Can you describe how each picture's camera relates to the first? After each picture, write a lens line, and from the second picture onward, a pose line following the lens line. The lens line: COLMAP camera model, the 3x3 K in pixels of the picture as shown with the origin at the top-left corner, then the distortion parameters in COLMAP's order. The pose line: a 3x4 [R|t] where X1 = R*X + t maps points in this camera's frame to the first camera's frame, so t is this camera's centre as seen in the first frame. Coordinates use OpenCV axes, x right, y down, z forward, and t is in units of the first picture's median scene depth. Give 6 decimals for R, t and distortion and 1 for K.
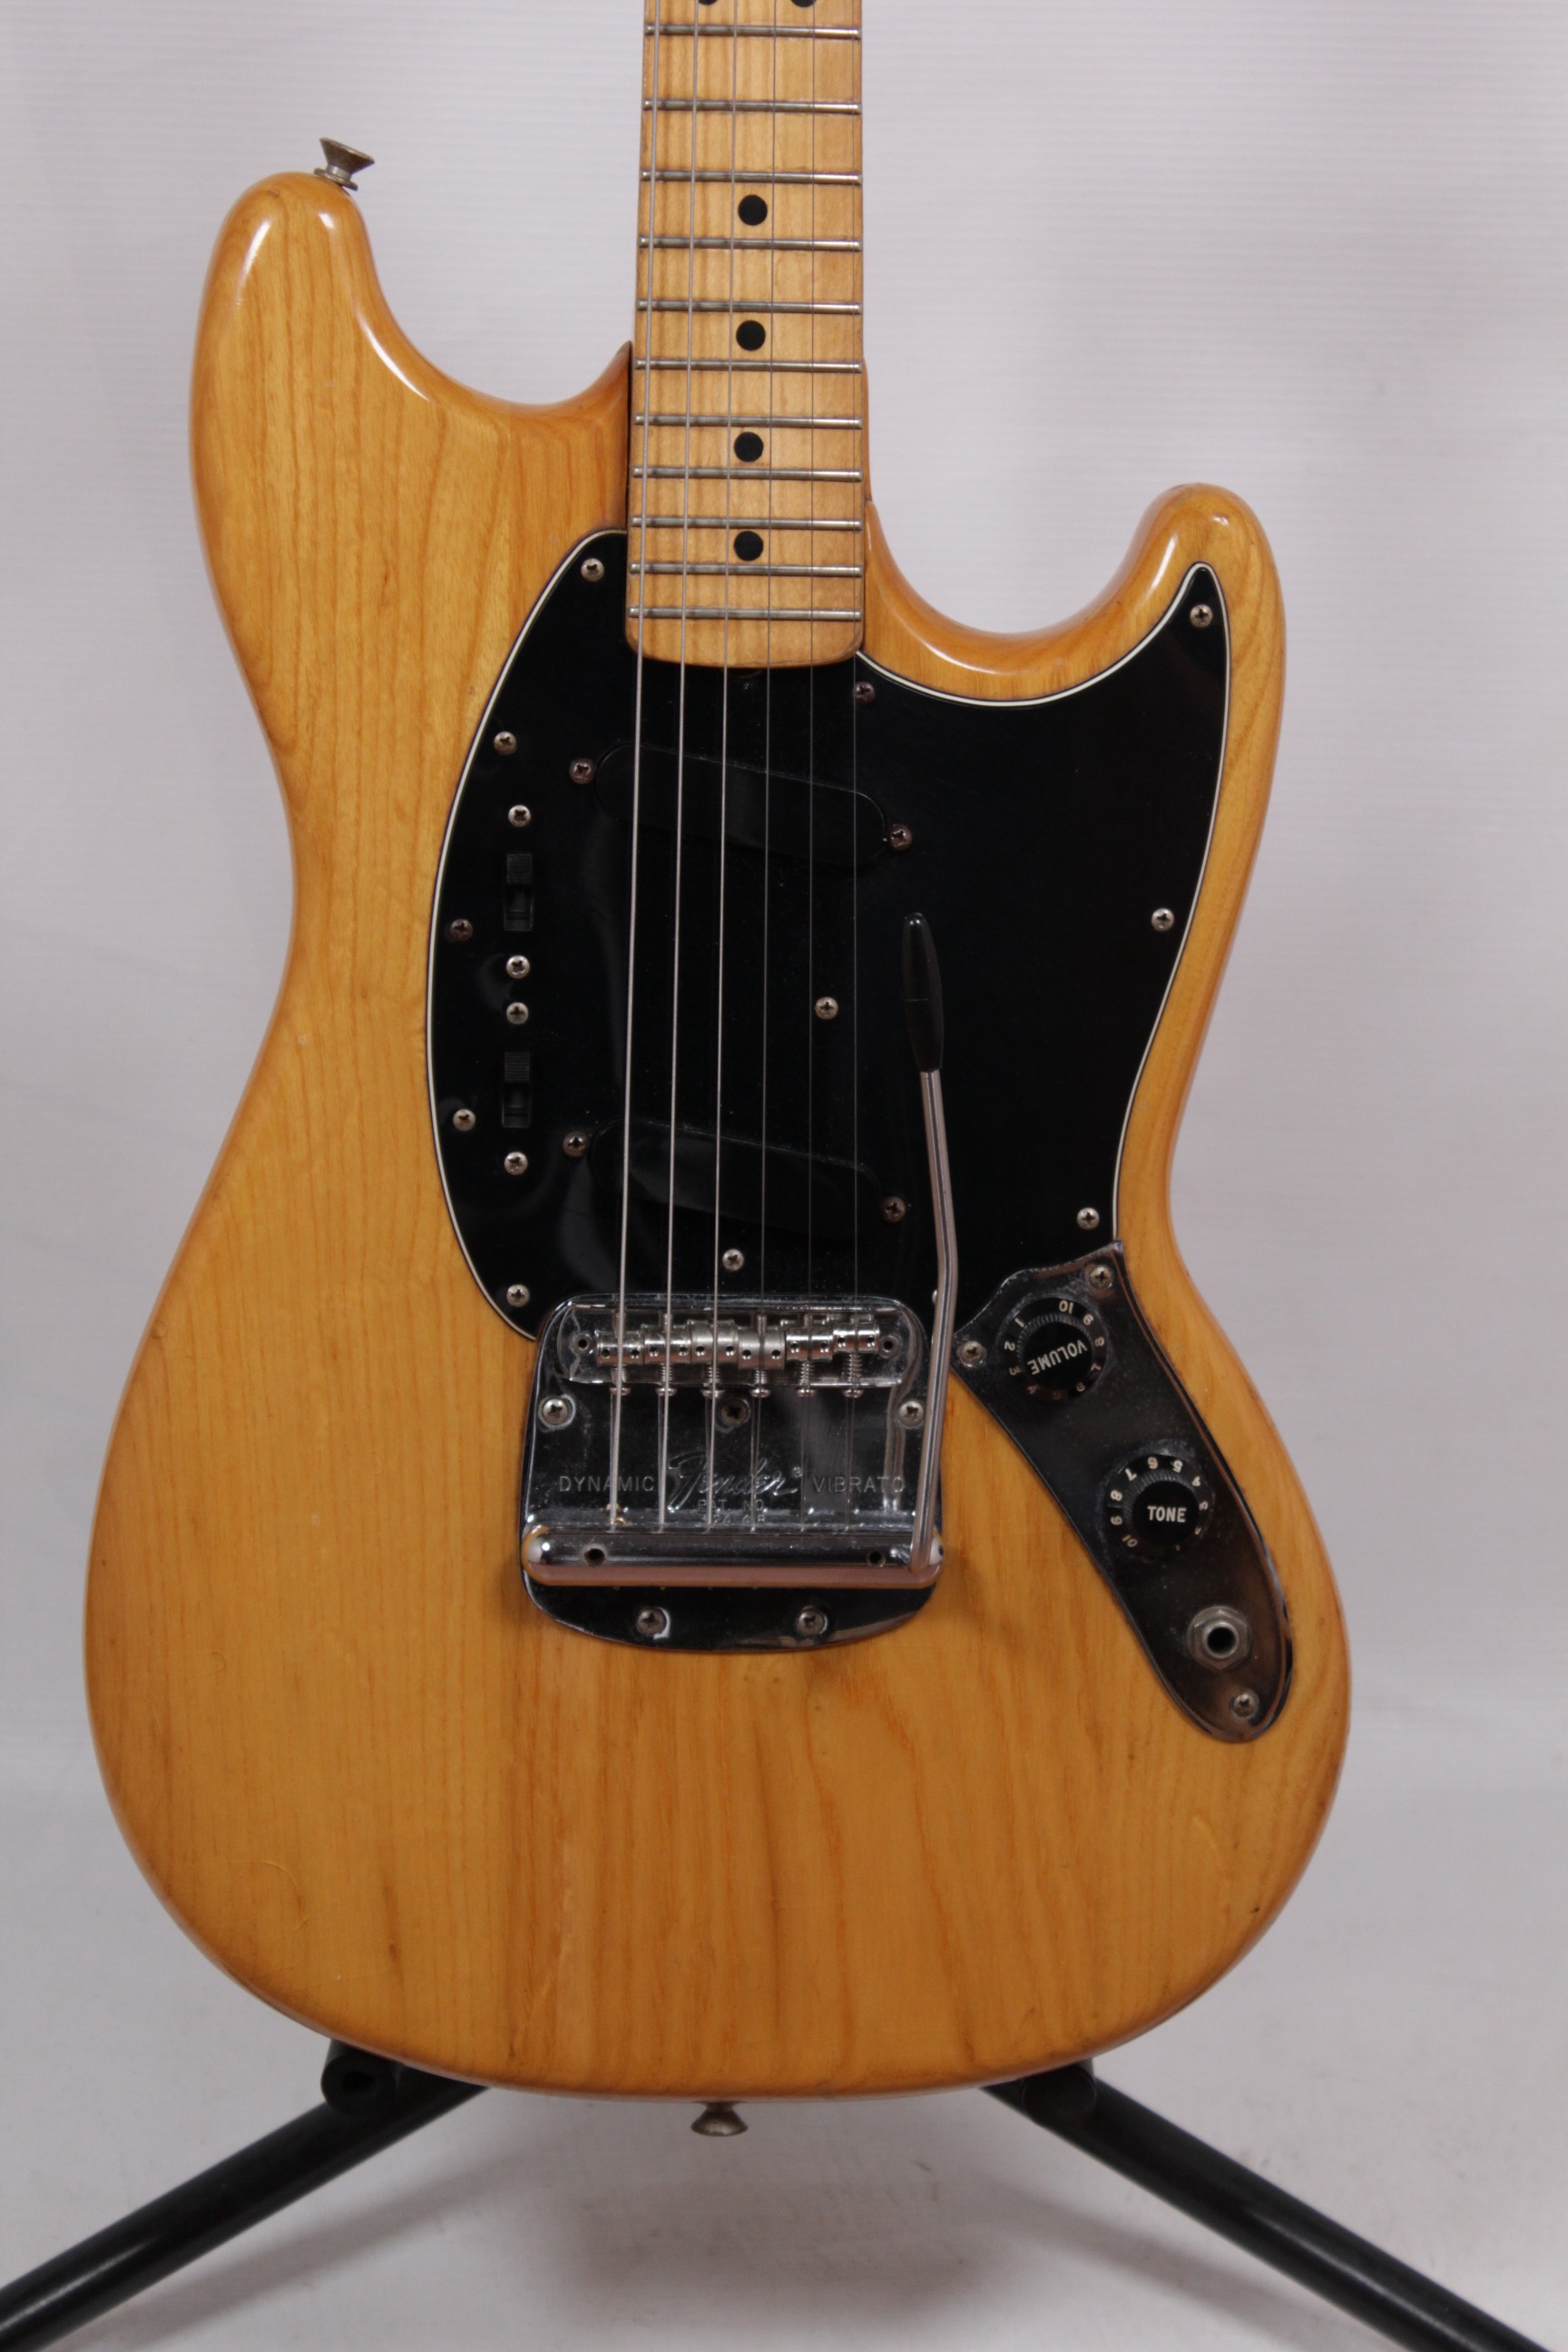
lens RADIAL K [[5635.2, 0, 784.0], [0, 5635.2, 1176.0], [0, 0, 1]] dist [0.036026, -0.311607]
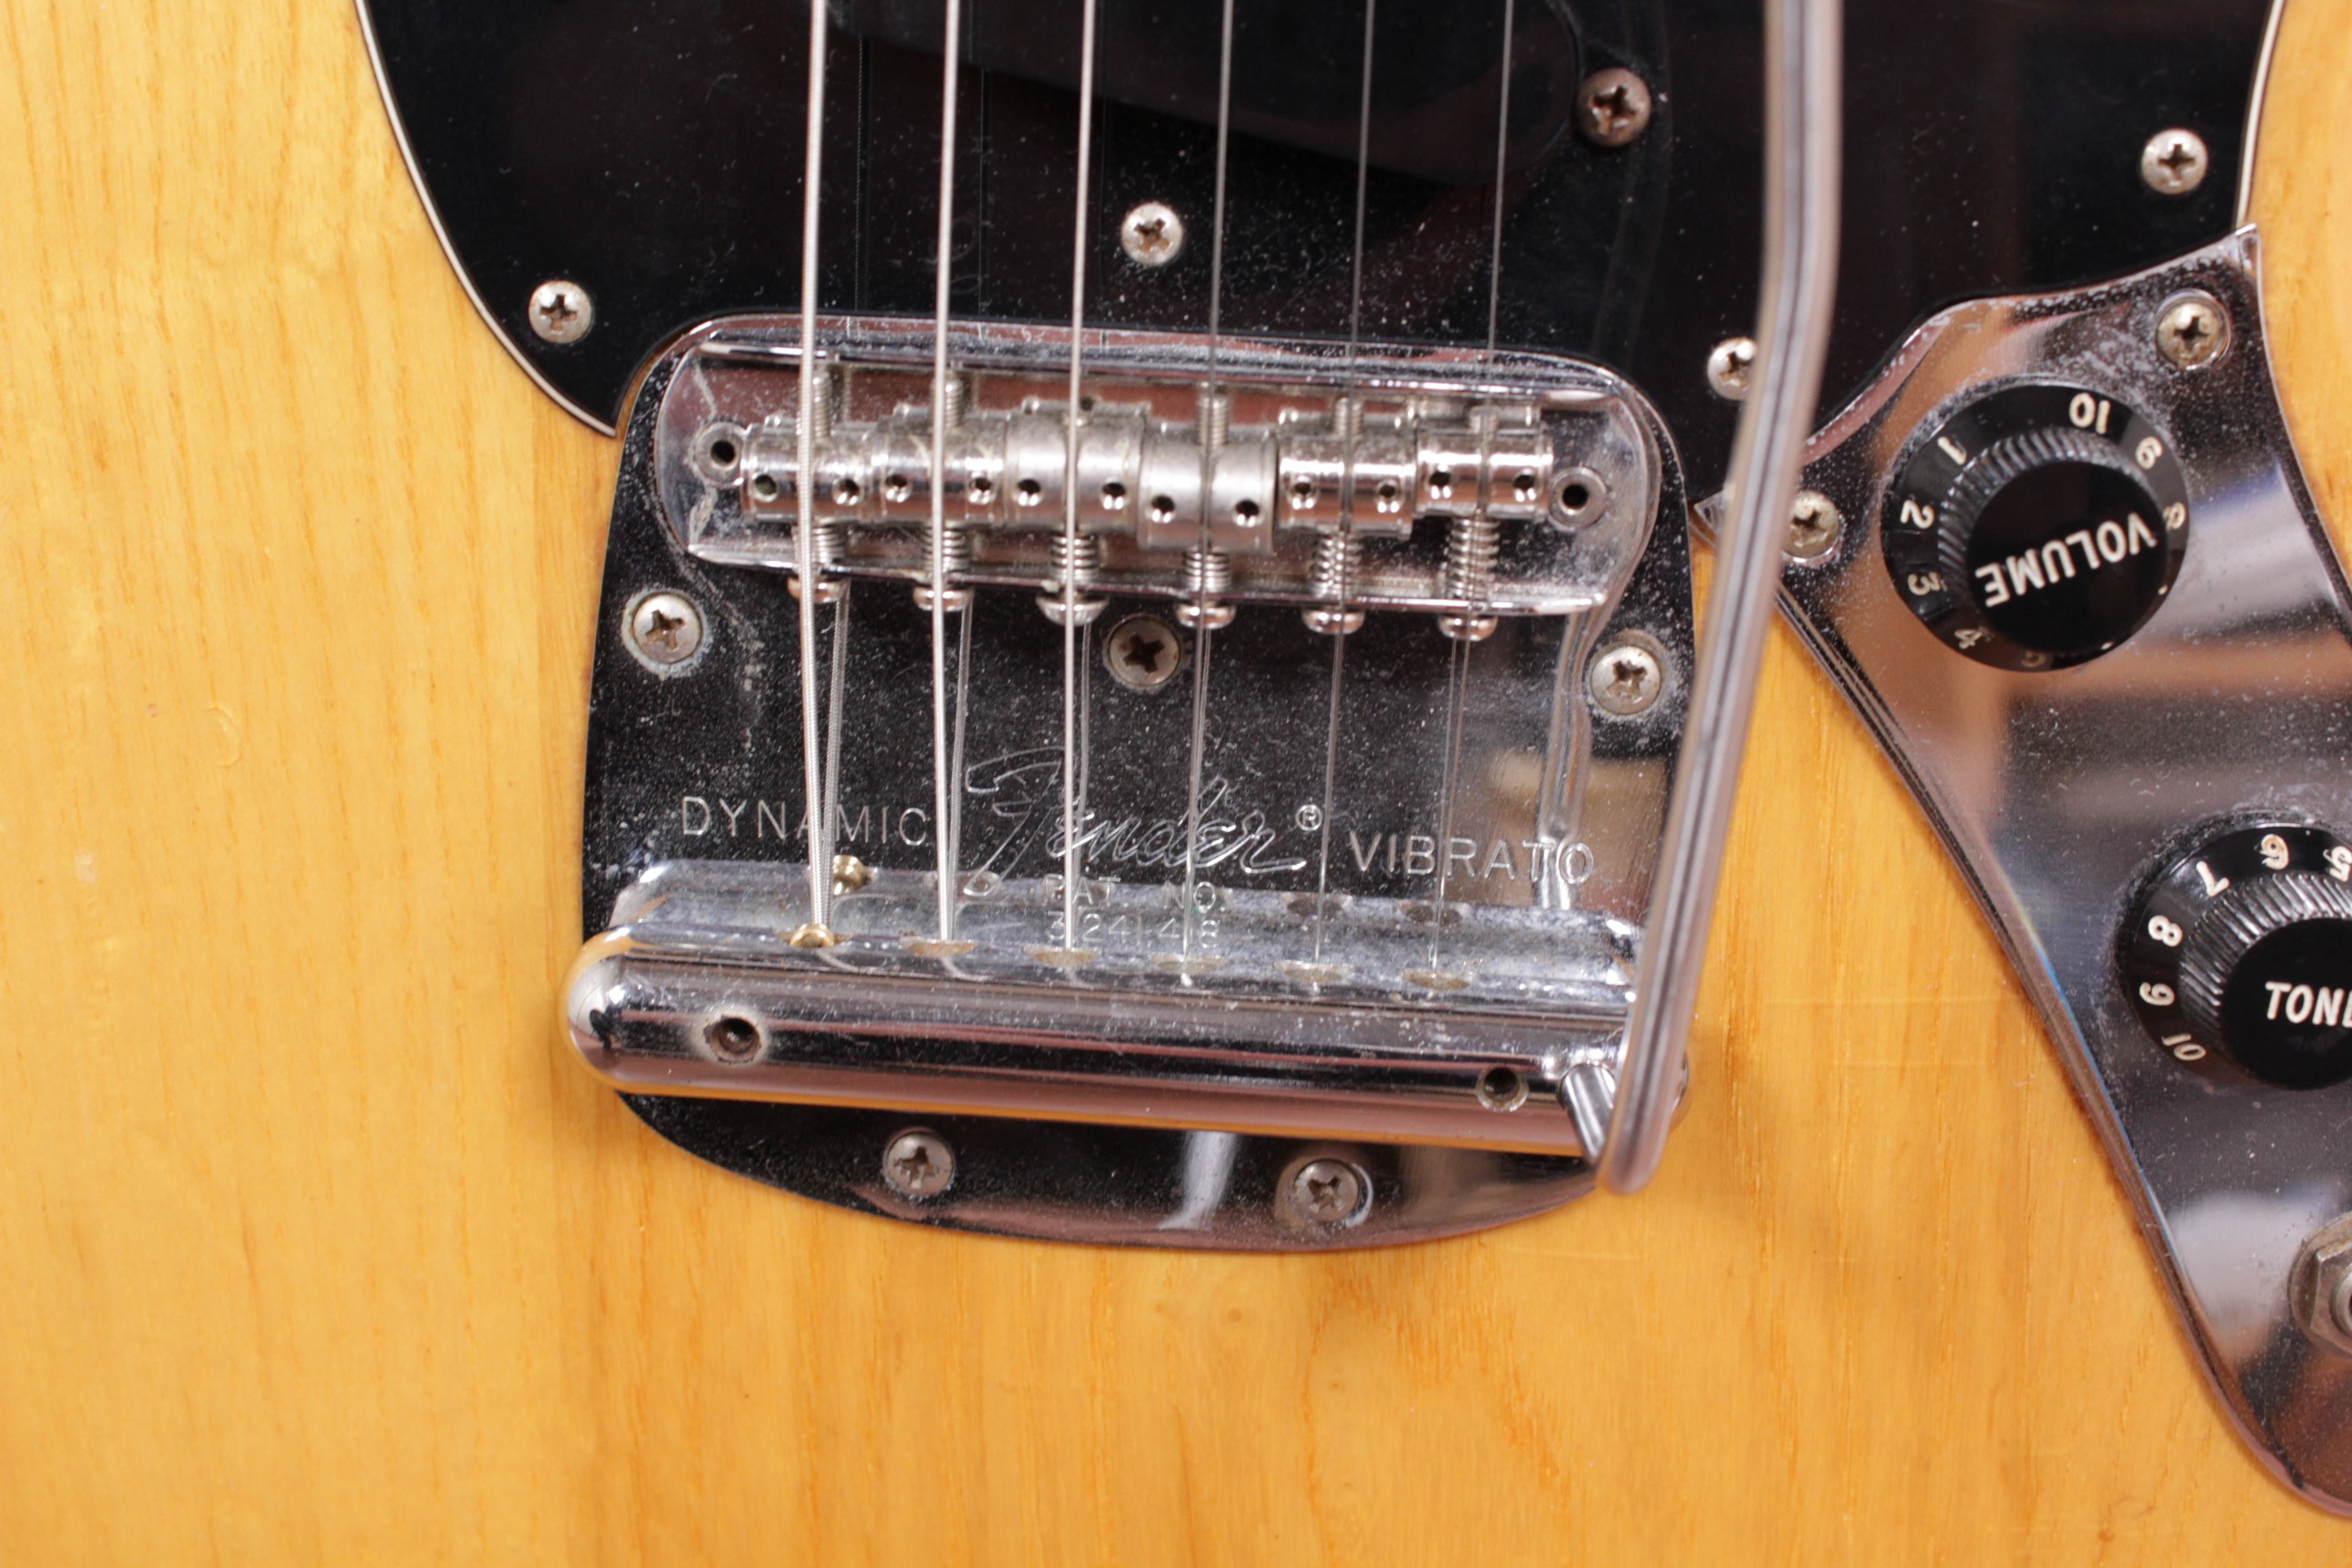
lens RADIAL K [[2713.3, 0, 1176.0], [0, 2713.3, 784.0], [0, 0, 1]] dist [-0.127120, 0.183896]
pose [[0.991778, 0.061193, -0.112394, 0.013803], [-0.039900, 0.982349, 0.182753, 0.017760], [0.121593, -0.176766, 0.976713, 0.827316]]
